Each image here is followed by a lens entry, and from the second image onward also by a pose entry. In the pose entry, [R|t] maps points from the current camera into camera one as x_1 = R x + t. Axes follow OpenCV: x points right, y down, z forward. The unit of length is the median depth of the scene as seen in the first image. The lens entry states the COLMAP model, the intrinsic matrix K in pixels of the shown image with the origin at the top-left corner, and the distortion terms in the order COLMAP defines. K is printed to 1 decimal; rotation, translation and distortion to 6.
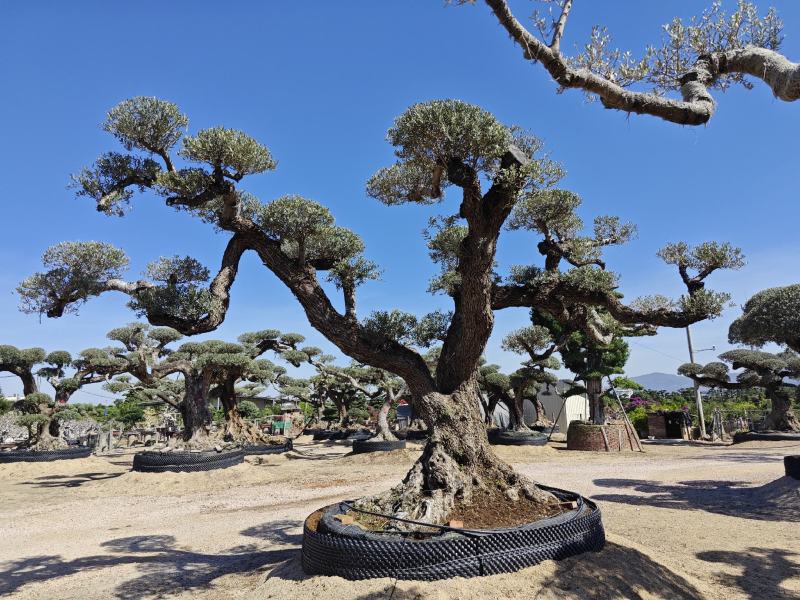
lens RADIAL K [[524.9, 0, 400.5], [0, 524.9, 299.2], [0, 0, 1]] dist [0.034480, -0.000797]
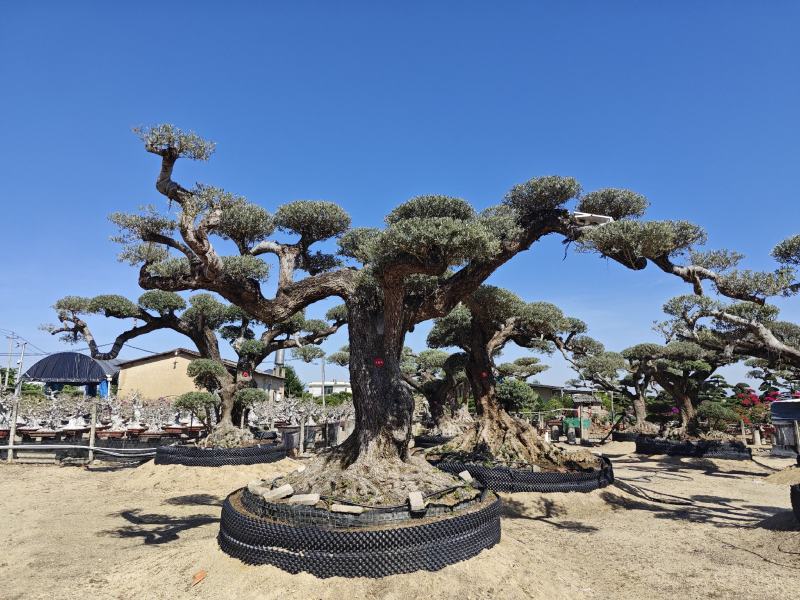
lens RADIAL K [[524.9, 0, 398.2], [0, 524.9, 300.3], [0, 0, 1]] dist [0.034480, -0.000797]
pose [[0.864386, -0.062582, -0.498918, -0.127963], [0.070815, 0.997487, -0.002433, 0.110144], [0.497817, -0.033228, 0.866646, 0.503747]]
